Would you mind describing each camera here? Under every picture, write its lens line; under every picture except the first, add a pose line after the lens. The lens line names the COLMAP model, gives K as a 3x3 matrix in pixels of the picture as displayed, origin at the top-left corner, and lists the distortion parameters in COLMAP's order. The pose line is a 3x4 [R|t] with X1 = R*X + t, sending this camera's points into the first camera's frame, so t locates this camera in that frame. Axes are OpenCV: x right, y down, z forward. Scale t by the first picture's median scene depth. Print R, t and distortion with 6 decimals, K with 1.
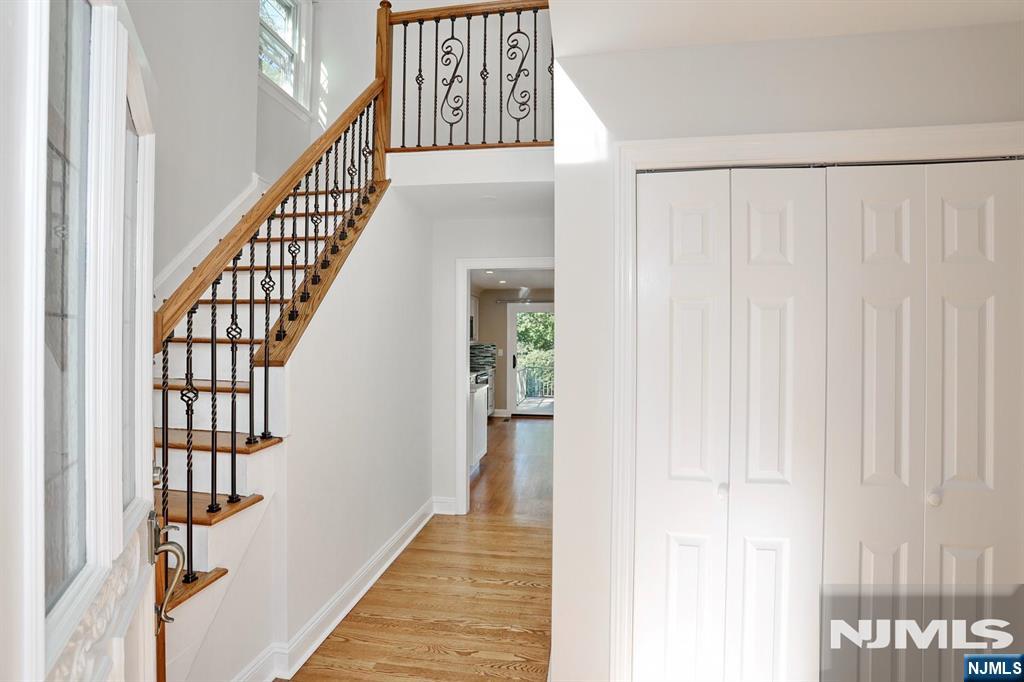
lens RADIAL K [[499.4, 0, 507.8], [0, 499.4, 337.2], [0, 0, 1]] dist [-0.073880, 0.035064]
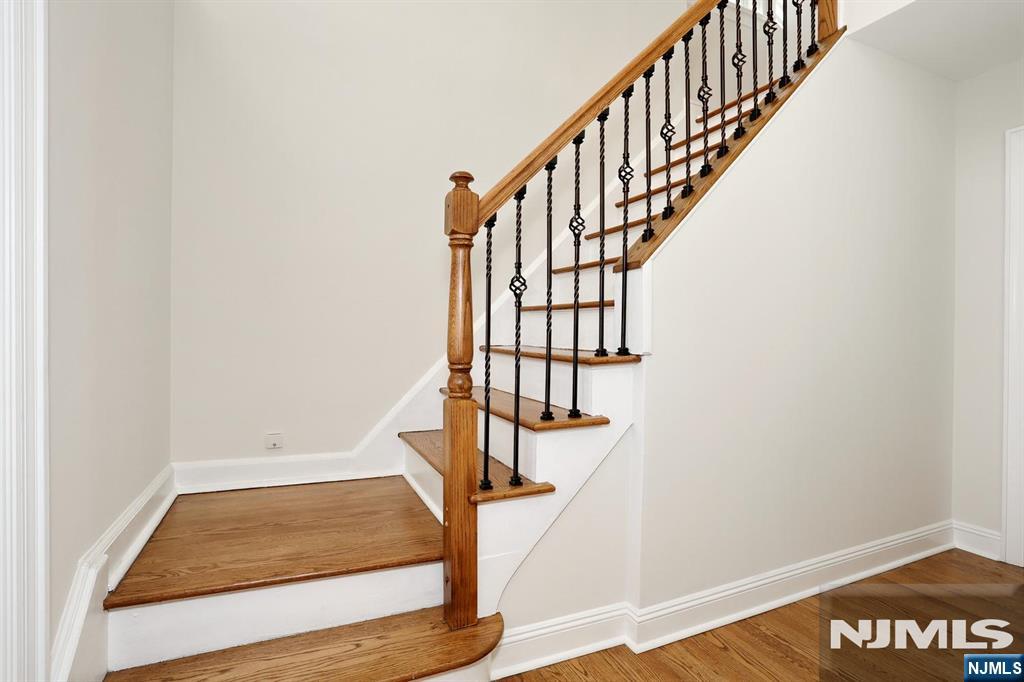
lens RADIAL K [[499.4, 0, 507.8], [0, 499.4, 337.2], [0, 0, 1]] dist [-0.073880, 0.035064]
pose [[0.542481, 0.005447, -0.840051, 0.110892], [-0.001834, 0.999984, 0.005299, 0.168795], [0.840066, -0.001334, 0.542482, 0.366886]]
